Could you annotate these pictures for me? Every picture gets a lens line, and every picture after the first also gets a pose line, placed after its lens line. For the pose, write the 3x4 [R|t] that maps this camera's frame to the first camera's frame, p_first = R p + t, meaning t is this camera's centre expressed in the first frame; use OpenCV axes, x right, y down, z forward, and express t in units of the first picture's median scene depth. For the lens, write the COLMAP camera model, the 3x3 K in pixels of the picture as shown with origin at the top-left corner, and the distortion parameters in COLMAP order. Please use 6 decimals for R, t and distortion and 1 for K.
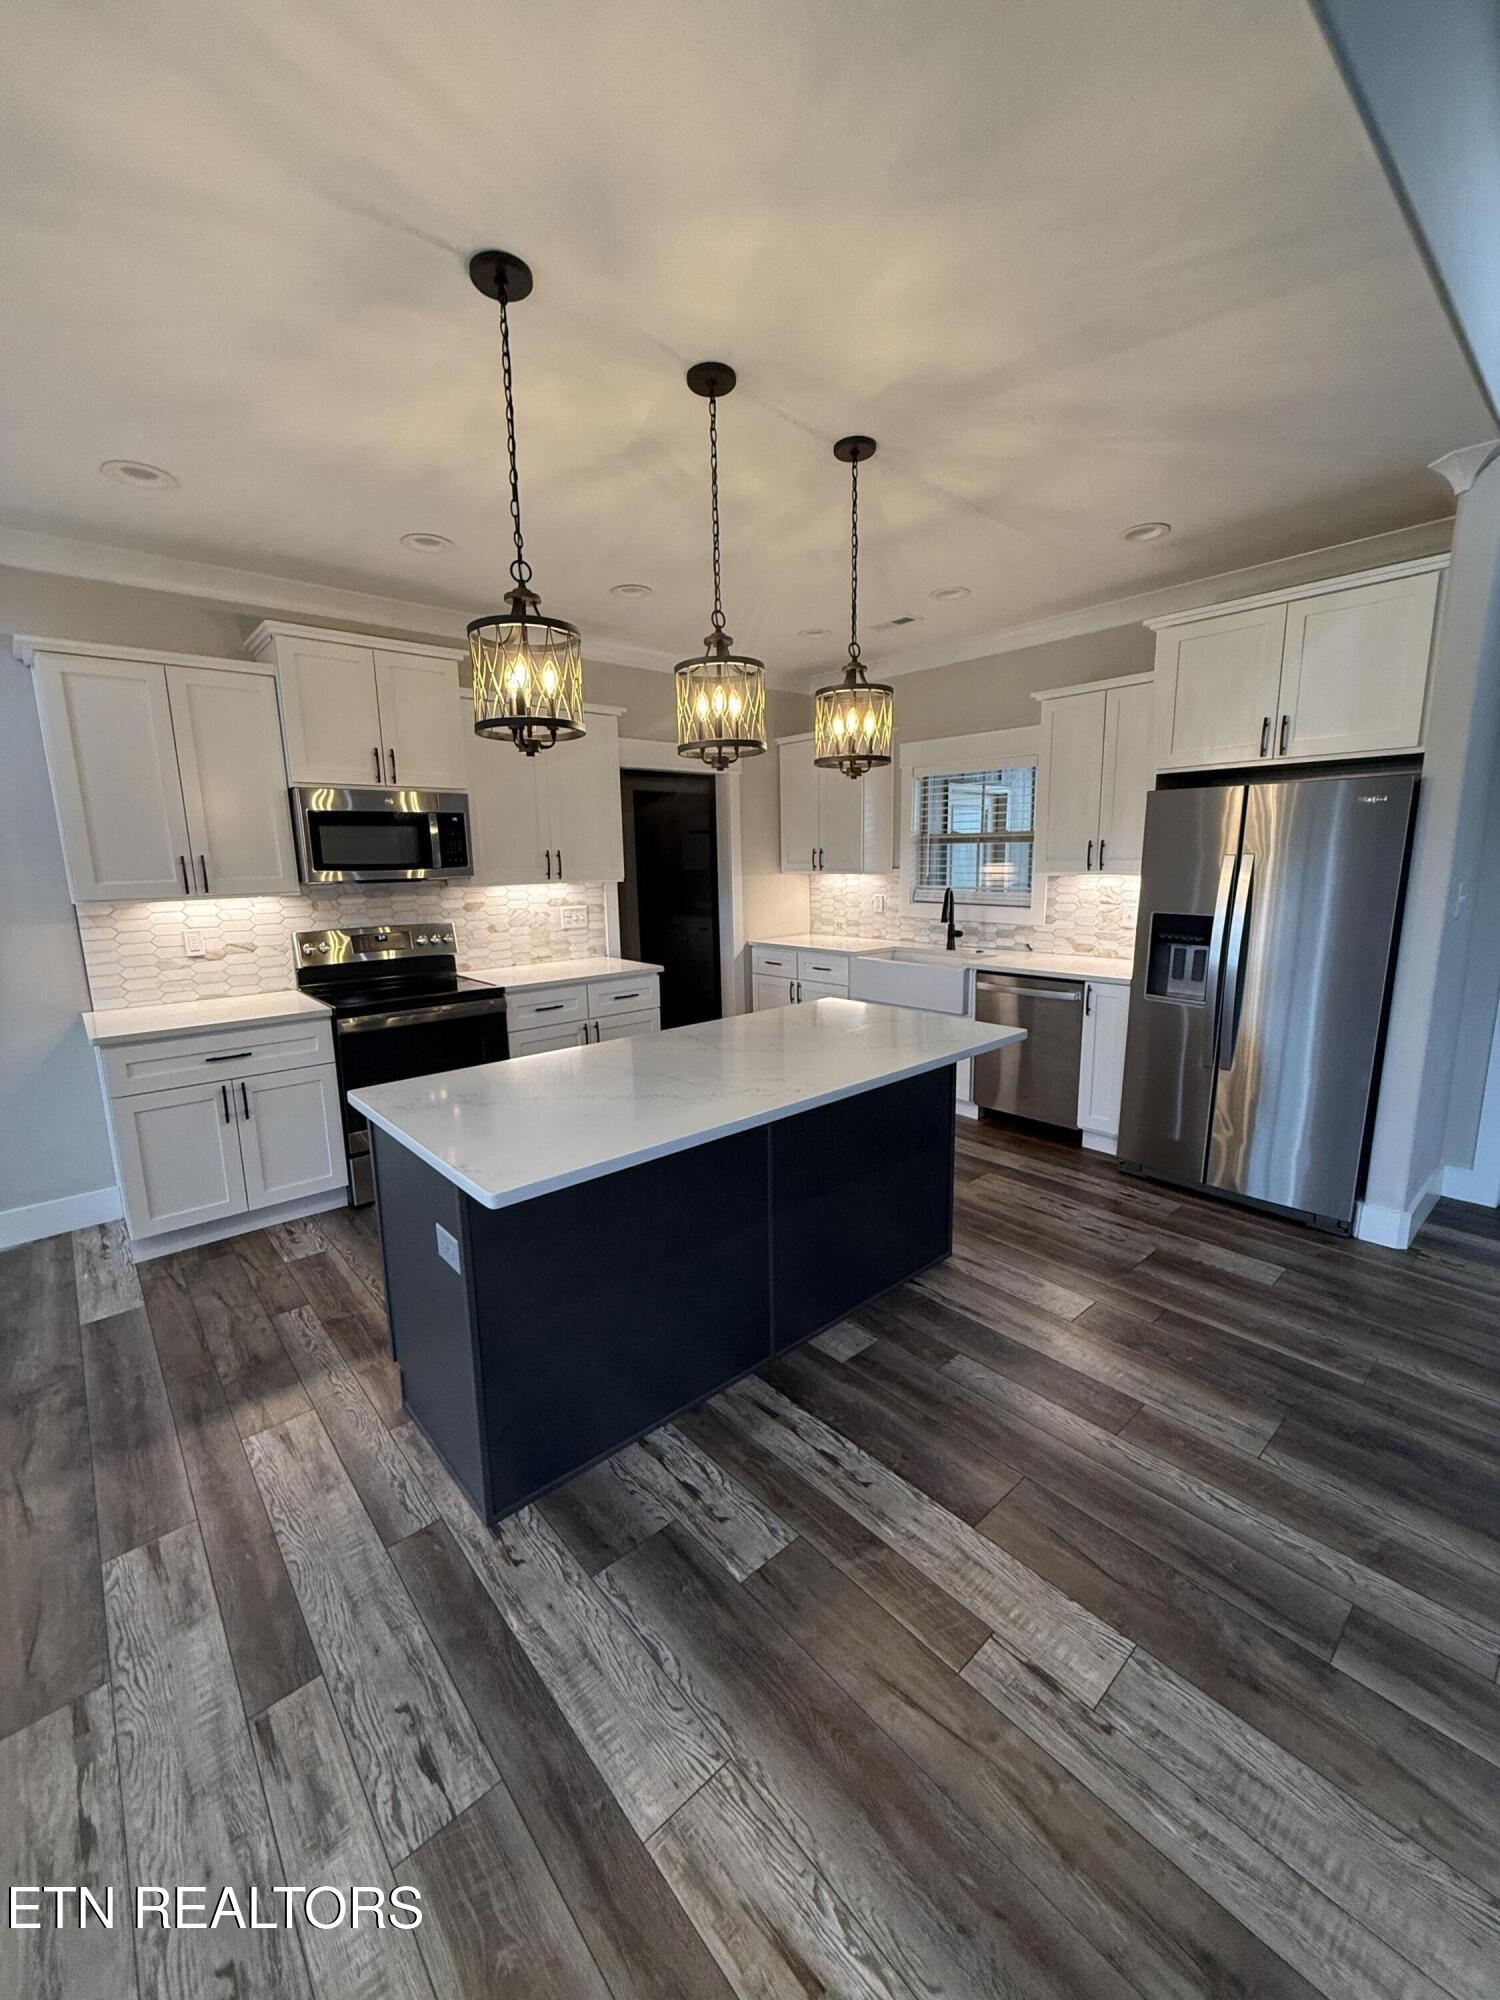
lens RADIAL K [[793.8, 0, 743.9], [0, 793.8, 1007.1], [0, 0, 1]] dist [0.002351, 0.000600]
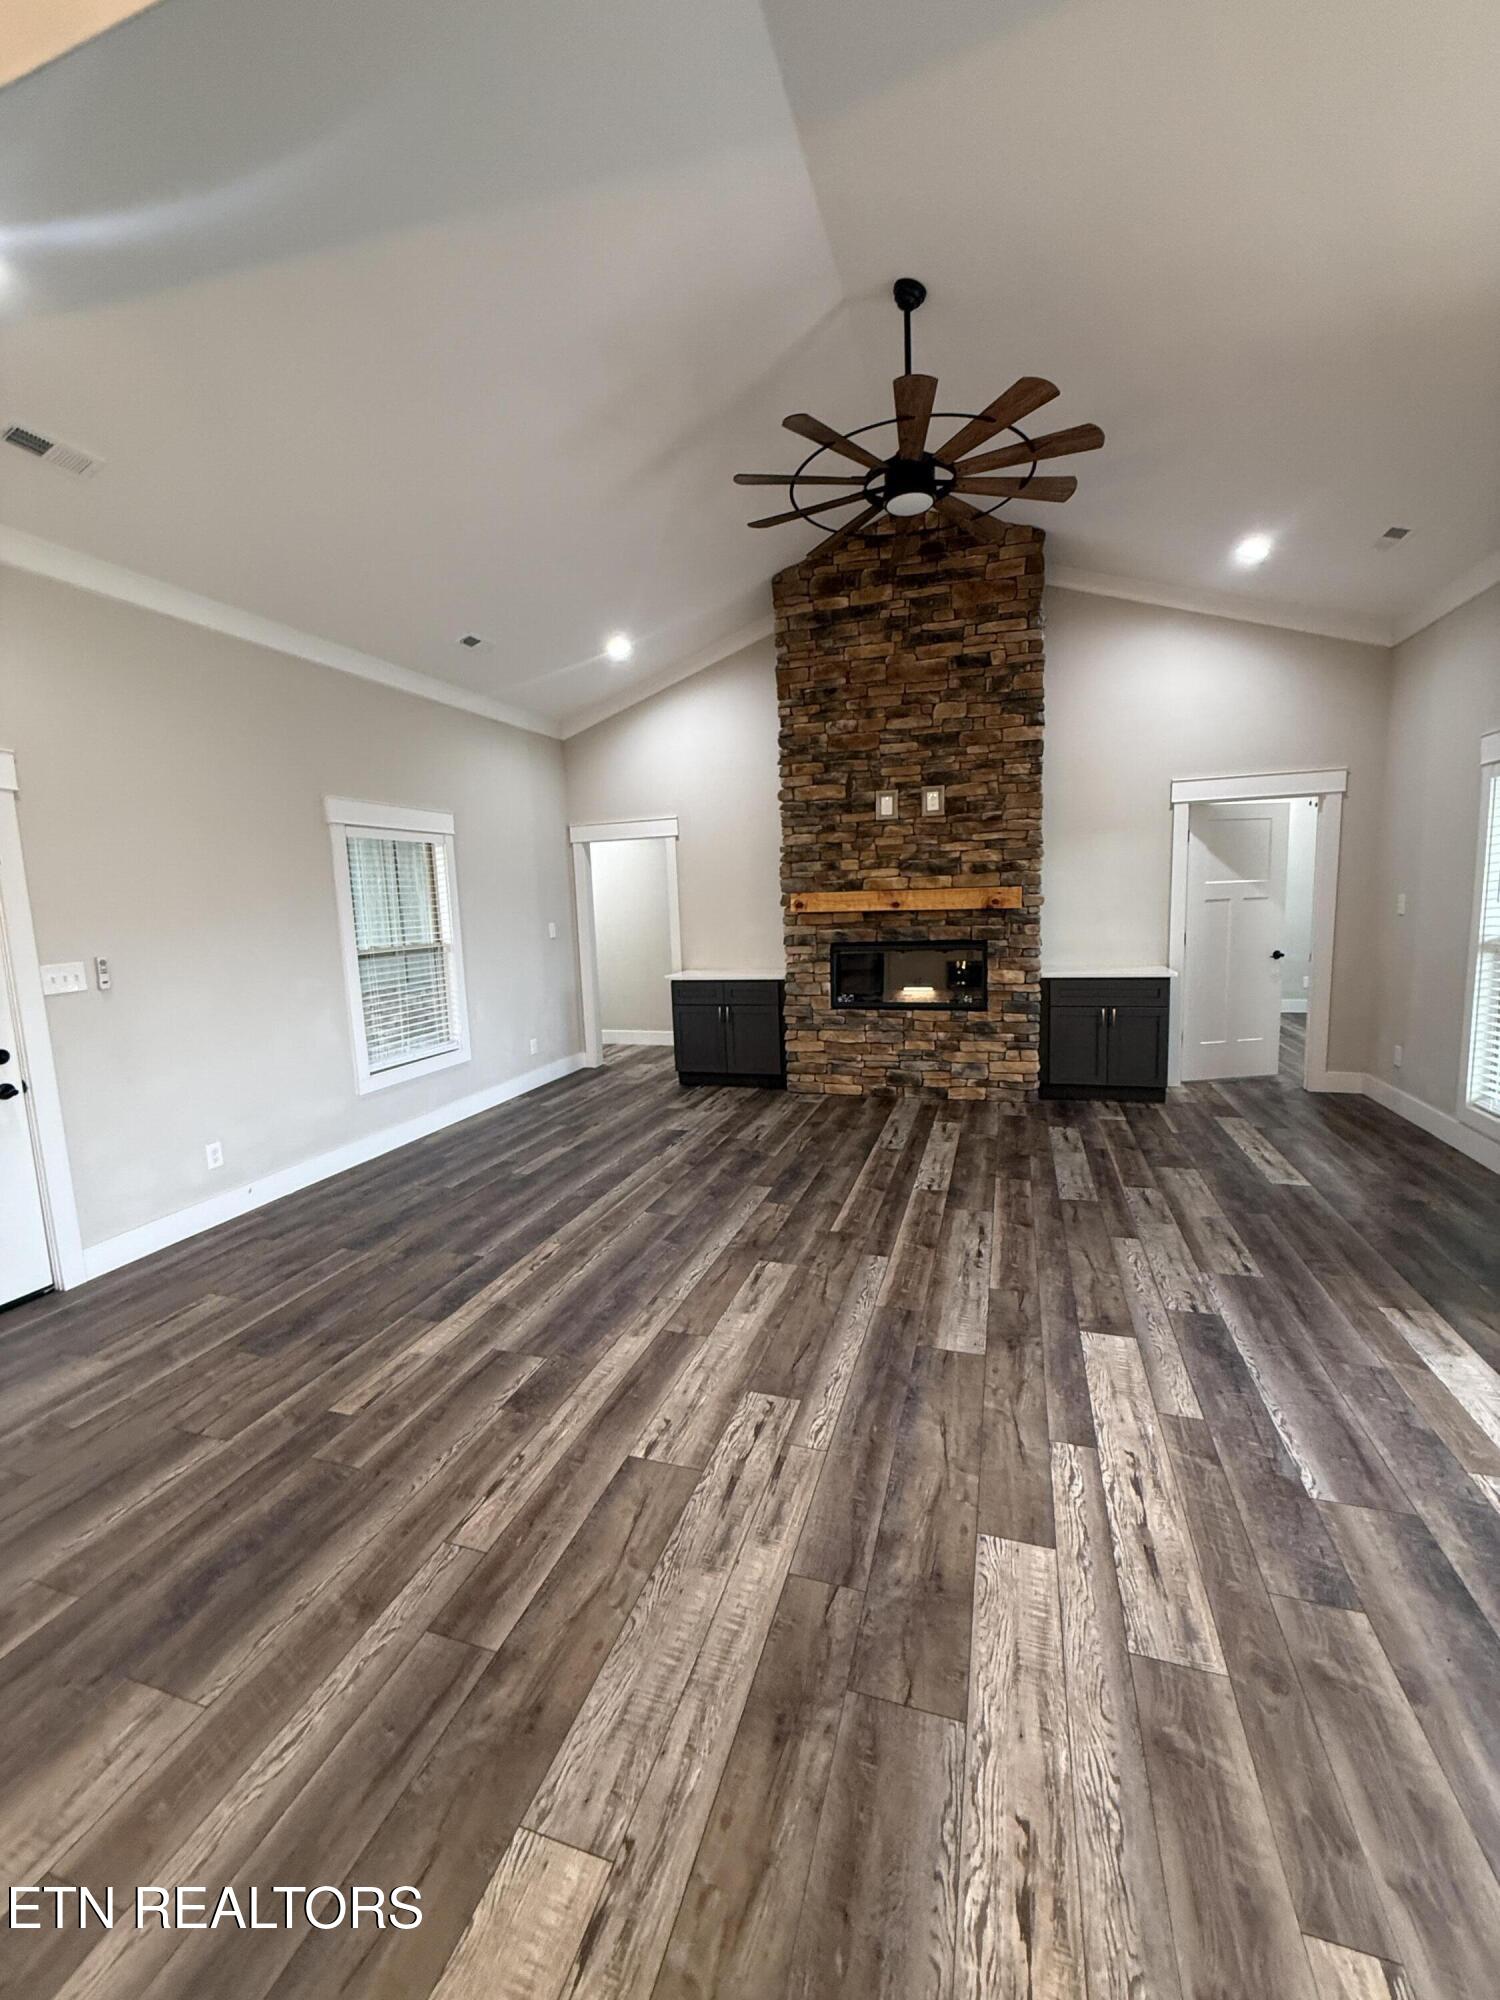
lens RADIAL K [[793.8, 0, 761.5], [0, 793.8, 971.0], [0, 0, 1]] dist [0.002351, 0.000600]
pose [[-0.512732, -0.043938, 0.857424, -0.365062], [0.206447, 0.963077, 0.172805, -0.203387], [-0.833358, 0.265615, -0.484730, 1.000524]]
